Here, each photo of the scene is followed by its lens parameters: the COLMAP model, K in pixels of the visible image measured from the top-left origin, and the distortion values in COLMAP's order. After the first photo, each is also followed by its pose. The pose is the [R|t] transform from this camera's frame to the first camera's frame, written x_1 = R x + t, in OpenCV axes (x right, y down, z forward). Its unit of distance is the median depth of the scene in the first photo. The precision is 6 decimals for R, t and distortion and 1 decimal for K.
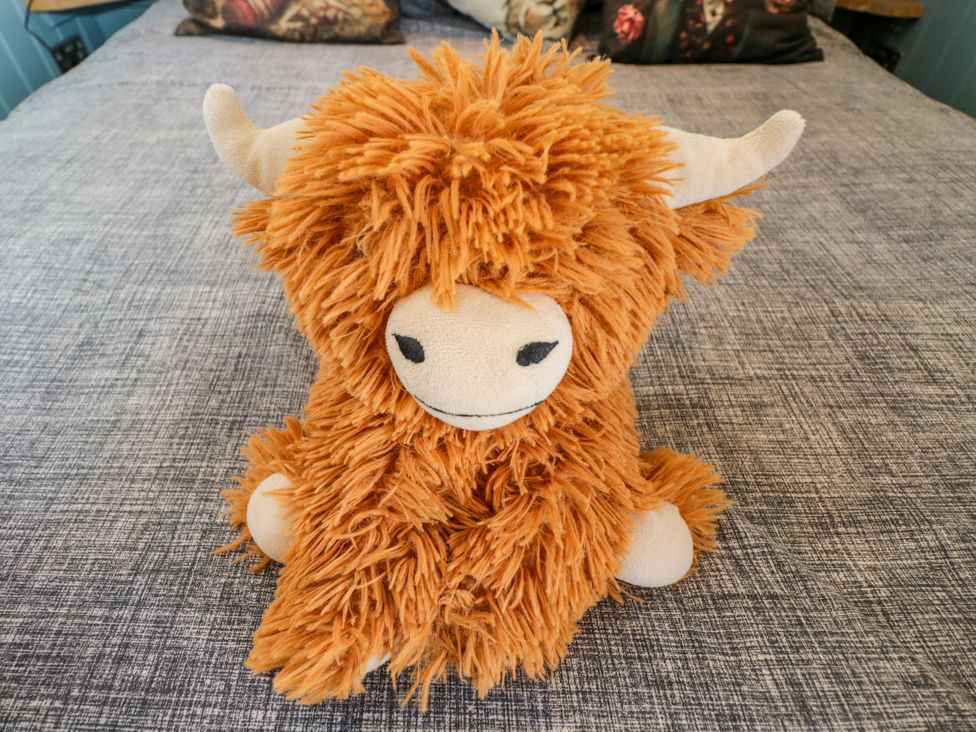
lens RADIAL K [[509.1, 0, 484.5], [0, 509.1, 370.6], [0, 0, 1]] dist [-0.021413, -0.000731]
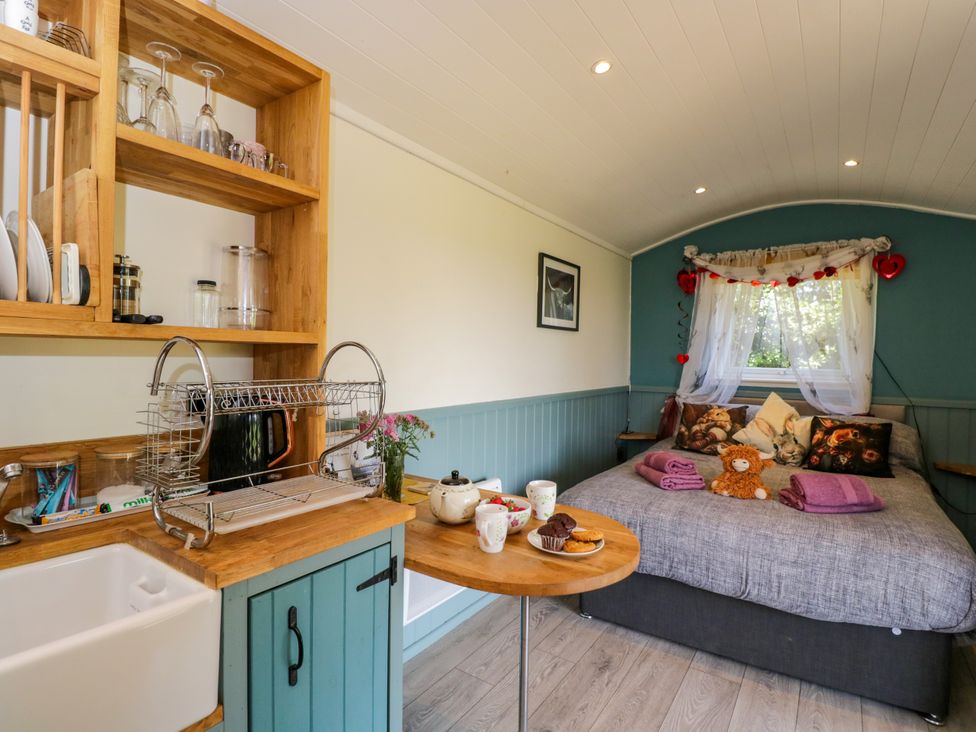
lens RADIAL K [[508.2, 0, 481.4], [0, 508.2, 365.9], [0, 0, 1]] dist [0.002126, -0.015814]
pose [[0.804489, 0.013528, -0.593814, 0.496268], [-0.440387, 0.684438, -0.581037, 1.851425], [0.398569, 0.728945, 0.556581, -2.261745]]
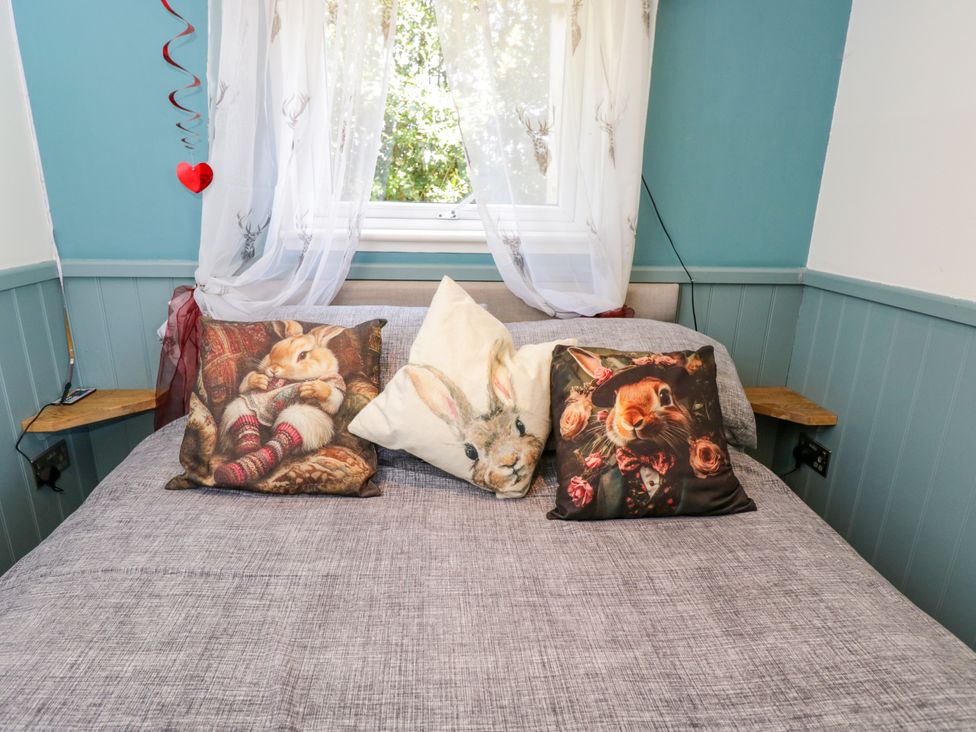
lens RADIAL K [[573.8, 0, 485.1], [0, 573.8, 364.5], [0, 0, 1]] dist [0.005566, -0.013854]
pose [[0.998431, -0.005912, 0.055686, 0.000035], [0.033312, 0.862040, -0.505745, -0.283296], [-0.045014, 0.506806, 0.860884, -0.256270]]
